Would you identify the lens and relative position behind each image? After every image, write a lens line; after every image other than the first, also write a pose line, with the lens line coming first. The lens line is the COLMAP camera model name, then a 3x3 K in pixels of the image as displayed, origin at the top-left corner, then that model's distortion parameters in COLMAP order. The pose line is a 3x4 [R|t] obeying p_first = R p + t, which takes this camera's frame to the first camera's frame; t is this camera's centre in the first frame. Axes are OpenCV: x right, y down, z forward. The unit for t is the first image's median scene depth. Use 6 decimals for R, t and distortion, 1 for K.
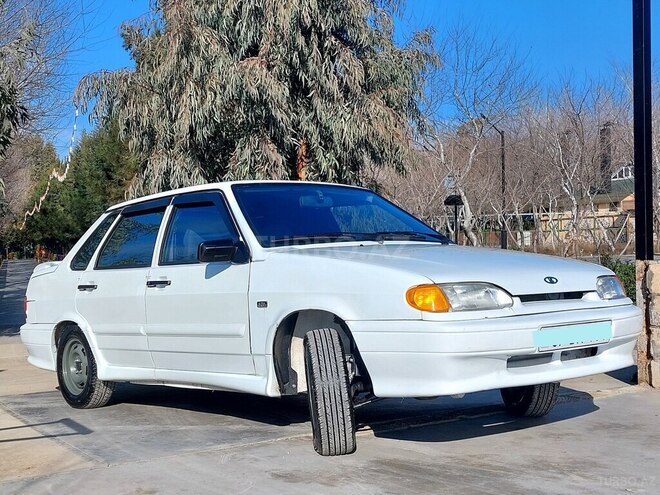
lens RADIAL K [[1192.0, 0, 325.2], [0, 1192.0, 234.8], [0, 0, 1]] dist [0.048697, 0.102373]
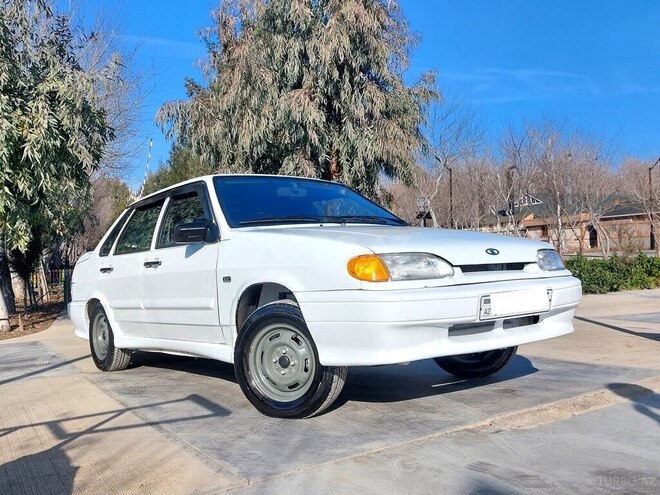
lens RADIAL K [[752.9, 0, 330.0], [0, 752.9, 247.5], [0, 0, 1]] dist [0.013115, -0.003763]
pose [[0.998468, -0.014085, -0.053502, 0.073781], [0.013994, 0.999900, -0.002079, 0.030260], [0.053526, 0.001327, 0.998566, 0.300388]]
